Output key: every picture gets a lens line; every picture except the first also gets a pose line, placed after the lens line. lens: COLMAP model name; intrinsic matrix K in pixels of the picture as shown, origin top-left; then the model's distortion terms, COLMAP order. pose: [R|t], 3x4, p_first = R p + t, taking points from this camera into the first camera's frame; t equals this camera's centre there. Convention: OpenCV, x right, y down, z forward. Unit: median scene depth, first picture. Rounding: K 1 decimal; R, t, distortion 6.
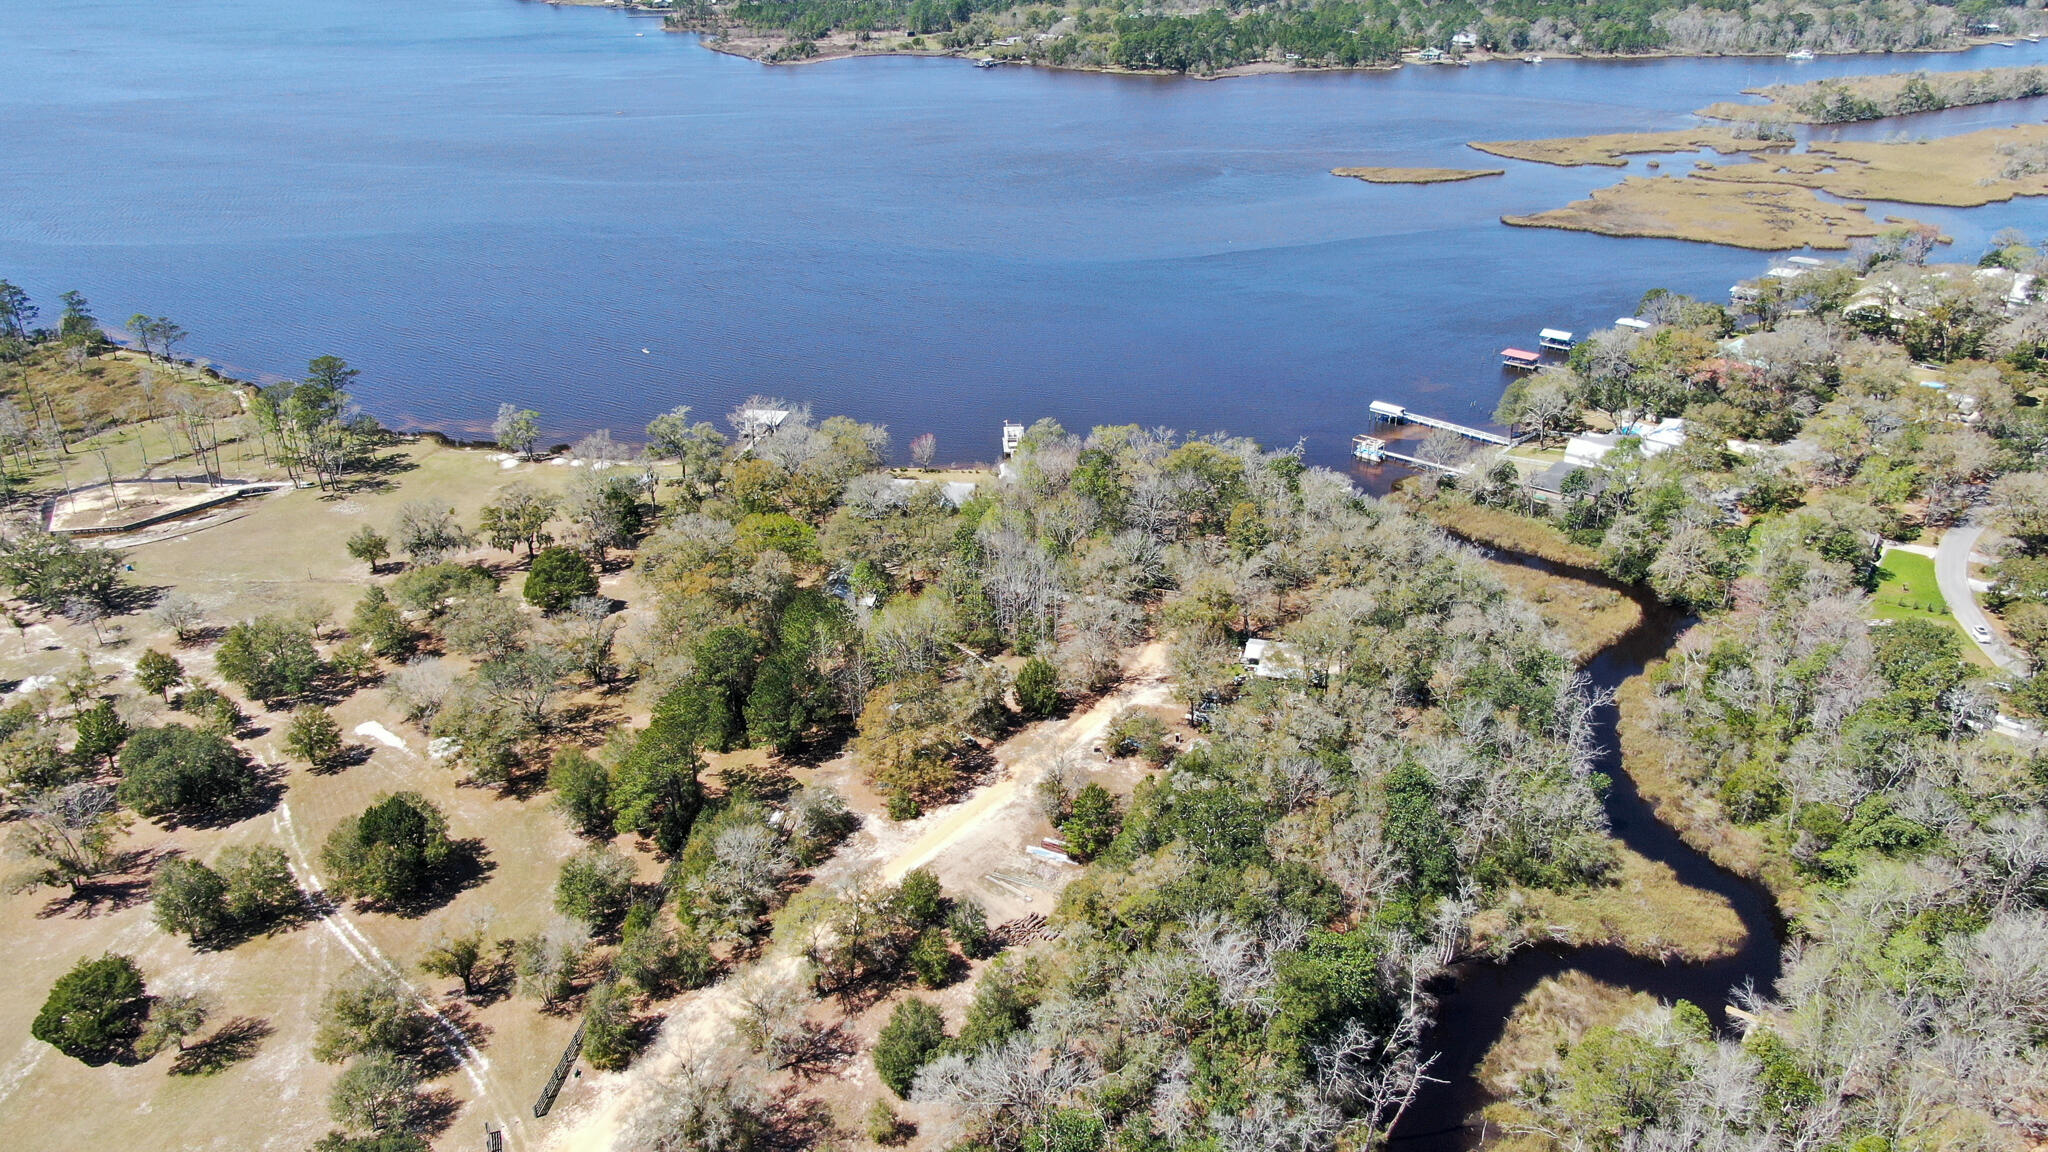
lens RADIAL K [[1471.0, 0, 1024.1], [0, 1471.0, 587.5], [0, 0, 1]] dist [-0.023827, 0.010924]
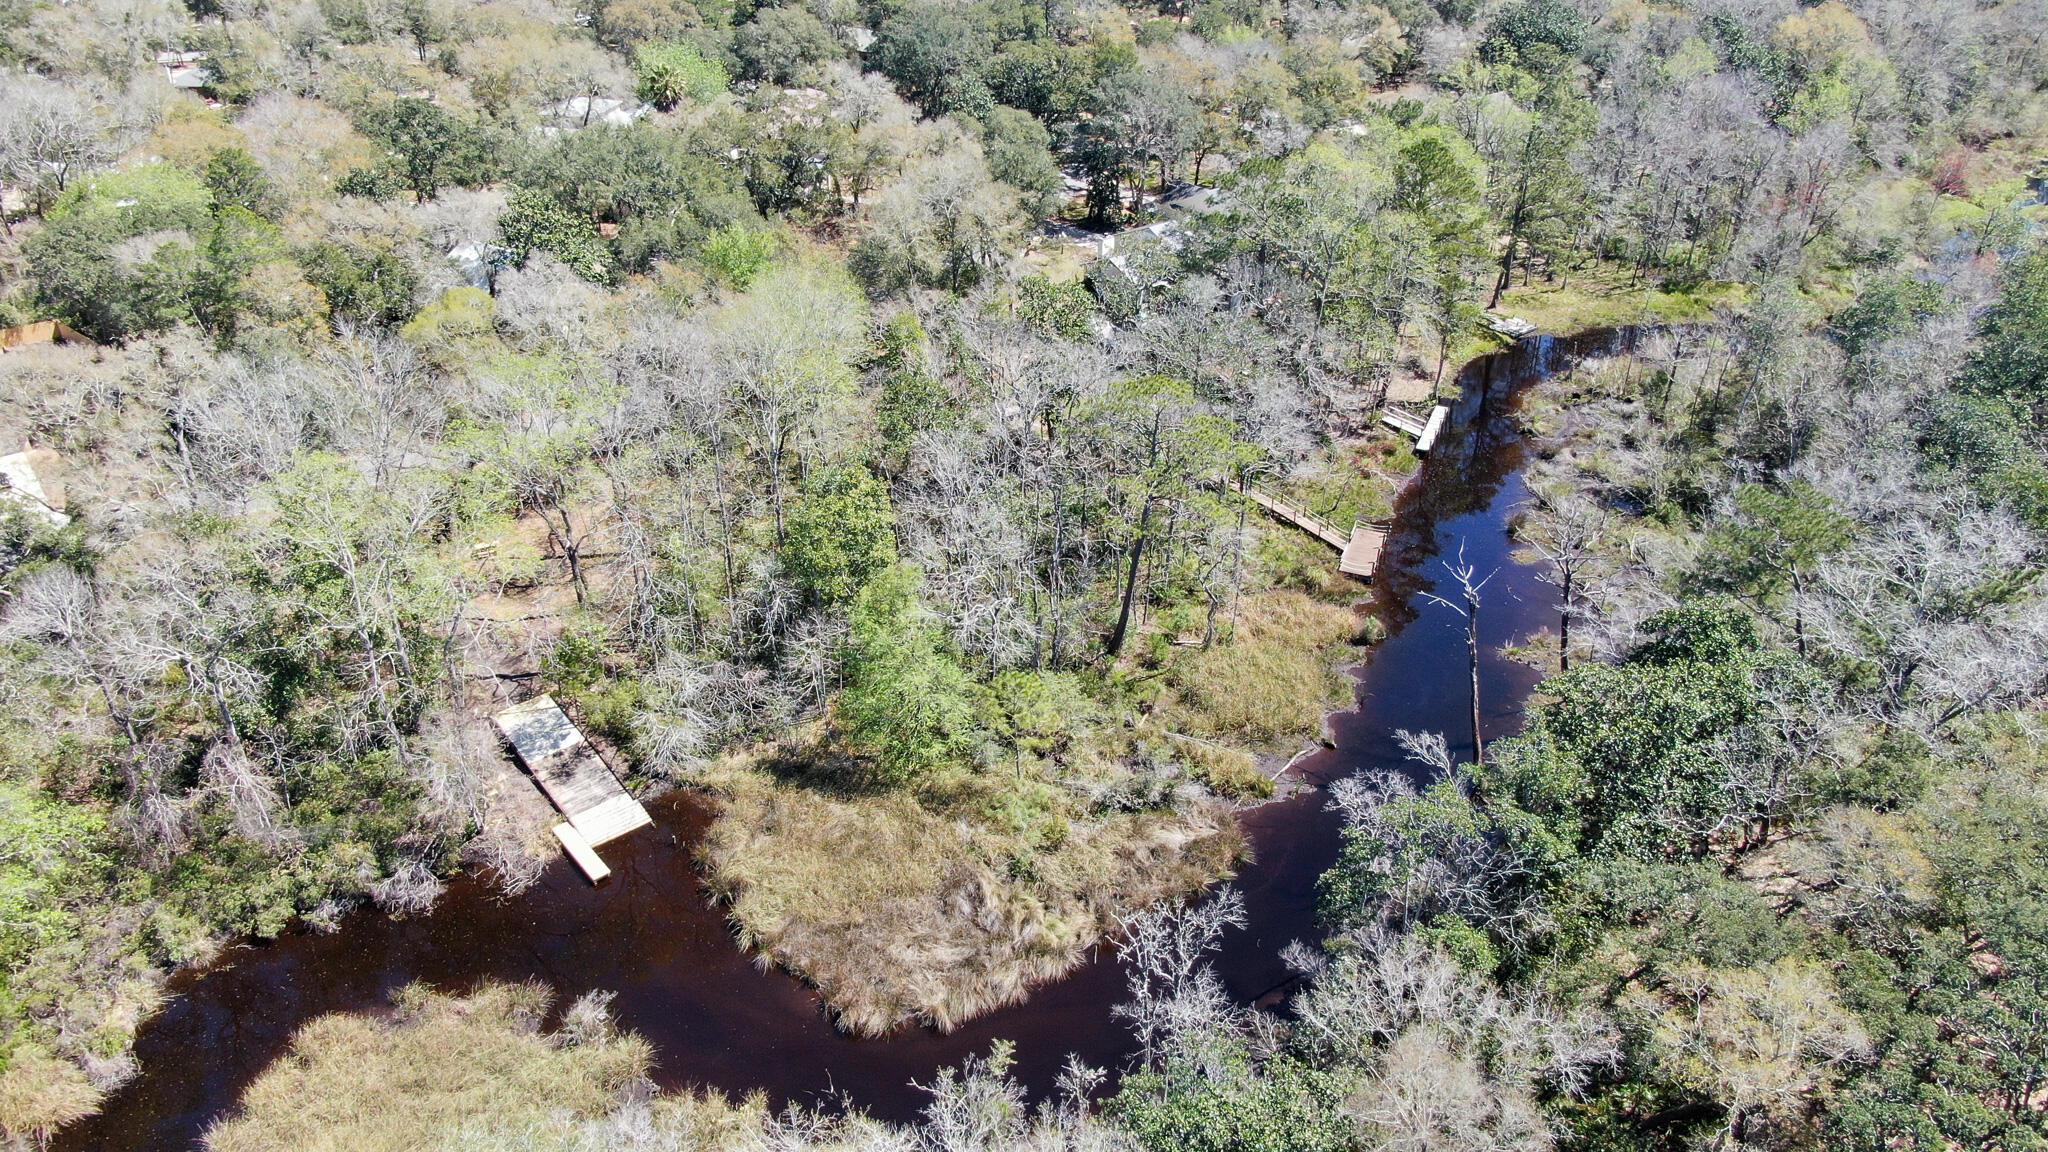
lens RADIAL K [[1471.0, 0, 1020.3], [0, 1471.0, 576.4], [0, 0, 1]] dist [-0.023827, 0.010924]
pose [[-0.967061, -0.125392, 0.221519, 0.060652], [0.122451, 0.533771, 0.836716, -0.026409], [-0.223158, 0.836281, -0.500835, 0.251004]]
